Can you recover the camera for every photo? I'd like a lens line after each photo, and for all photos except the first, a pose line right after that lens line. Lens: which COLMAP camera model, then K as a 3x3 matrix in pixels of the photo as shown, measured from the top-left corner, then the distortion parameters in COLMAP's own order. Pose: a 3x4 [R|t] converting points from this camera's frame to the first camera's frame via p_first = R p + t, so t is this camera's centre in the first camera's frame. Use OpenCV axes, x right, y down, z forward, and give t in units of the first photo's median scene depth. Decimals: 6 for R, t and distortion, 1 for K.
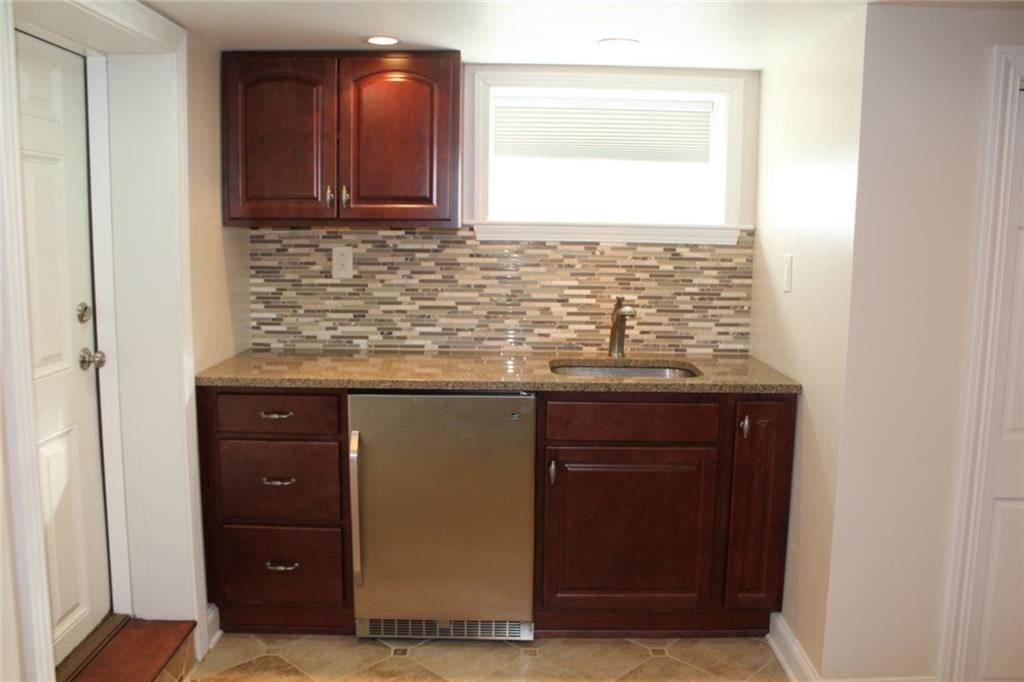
lens RADIAL K [[863.9, 0, 539.6], [0, 863.9, 333.3], [0, 0, 1]] dist [-0.131460, 0.094765]
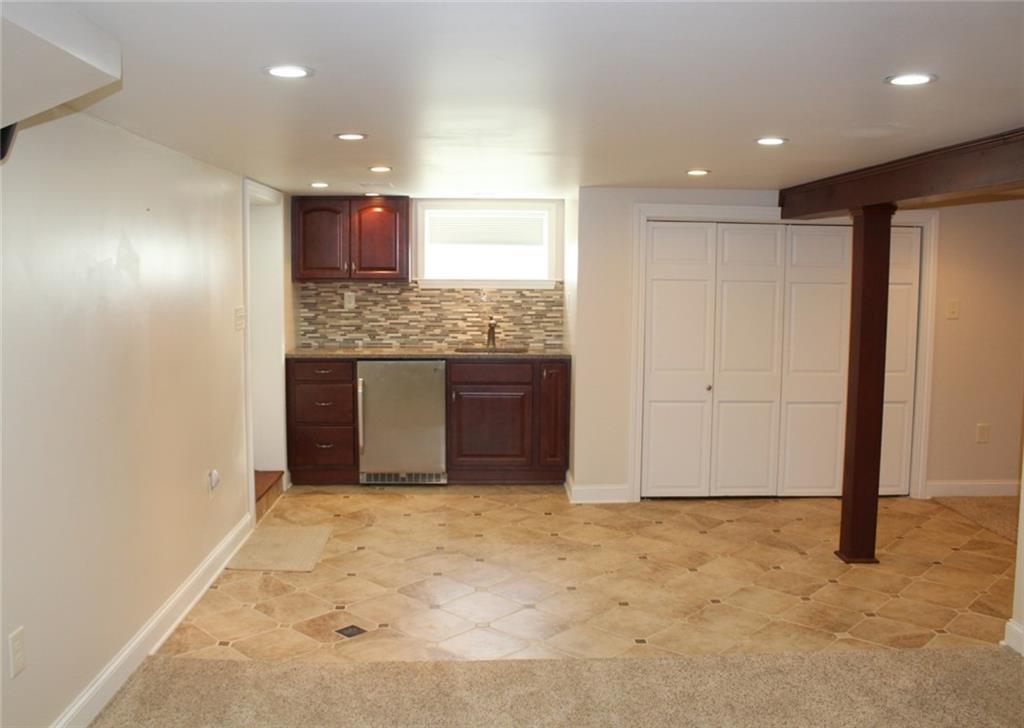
lens RADIAL K [[945.5, 0, 512.0], [0, 945.5, 361.4], [0, 0, 1]] dist [-0.056172, 0.000000]
pose [[0.999938, -0.009905, 0.005184, 0.127531], [0.010048, 0.999552, -0.028186, 0.122310], [-0.004902, 0.028236, 0.999589, -1.160280]]
